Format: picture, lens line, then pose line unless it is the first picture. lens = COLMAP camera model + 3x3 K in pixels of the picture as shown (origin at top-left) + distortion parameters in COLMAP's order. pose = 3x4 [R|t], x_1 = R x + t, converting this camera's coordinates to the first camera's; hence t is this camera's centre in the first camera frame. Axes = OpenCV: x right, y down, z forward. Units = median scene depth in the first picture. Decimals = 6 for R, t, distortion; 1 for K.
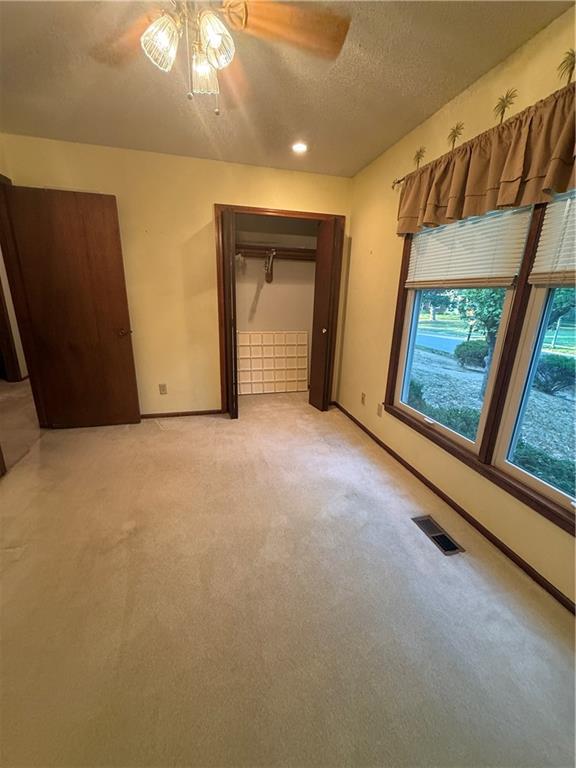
lens RADIAL K [[308.5, 0, 286.2], [0, 308.5, 384.1], [0, 0, 1]] dist [-0.001200, 0.000502]
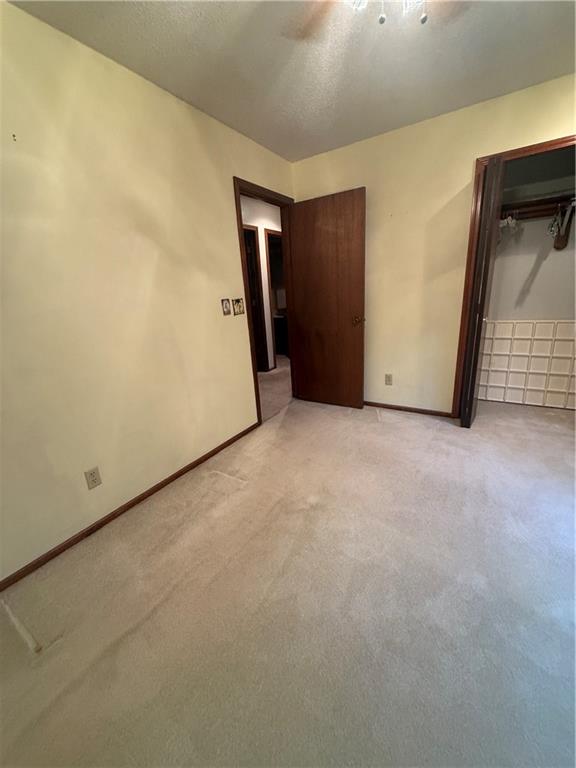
lens RADIAL K [[308.5, 0, 287.7], [0, 308.5, 382.7], [0, 0, 1]] dist [-0.001200, 0.000502]
pose [[0.683932, 0.140999, -0.715791, 0.084362], [-0.126377, 0.989210, 0.074106, -0.005890], [0.718517, 0.039776, 0.694371, 0.107191]]
